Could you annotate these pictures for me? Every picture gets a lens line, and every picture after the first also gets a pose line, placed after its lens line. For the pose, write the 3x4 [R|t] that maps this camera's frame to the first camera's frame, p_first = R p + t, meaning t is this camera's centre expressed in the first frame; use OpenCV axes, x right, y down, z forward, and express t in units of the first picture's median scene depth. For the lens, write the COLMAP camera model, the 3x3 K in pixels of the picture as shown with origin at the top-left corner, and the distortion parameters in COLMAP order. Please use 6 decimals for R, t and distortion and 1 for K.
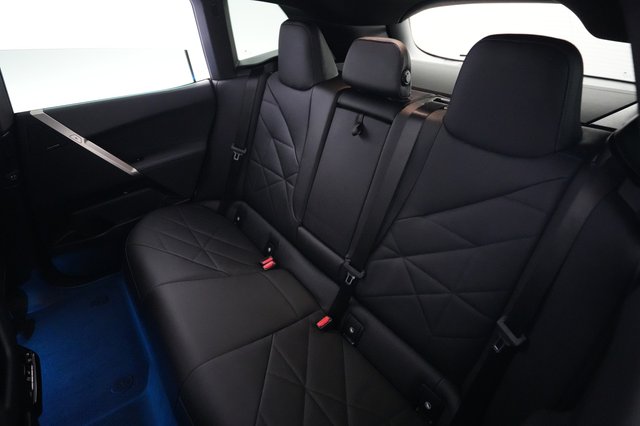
lens RADIAL K [[381.7, 0, 323.4], [0, 381.7, 214.0], [0, 0, 1]] dist [0.007211, 0.002147]
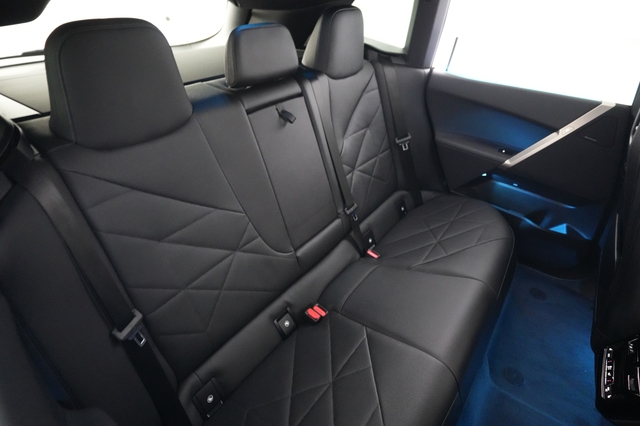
lens RADIAL K [[381.7, 0, 323.4], [0, 381.7, 214.0], [0, 0, 1]] dist [0.007211, 0.002147]
pose [[-0.376388, -0.469075, 0.798937, -0.759715], [0.434656, 0.672150, 0.599406, -0.536313], [-0.818172, 0.572873, -0.049103, 0.987245]]
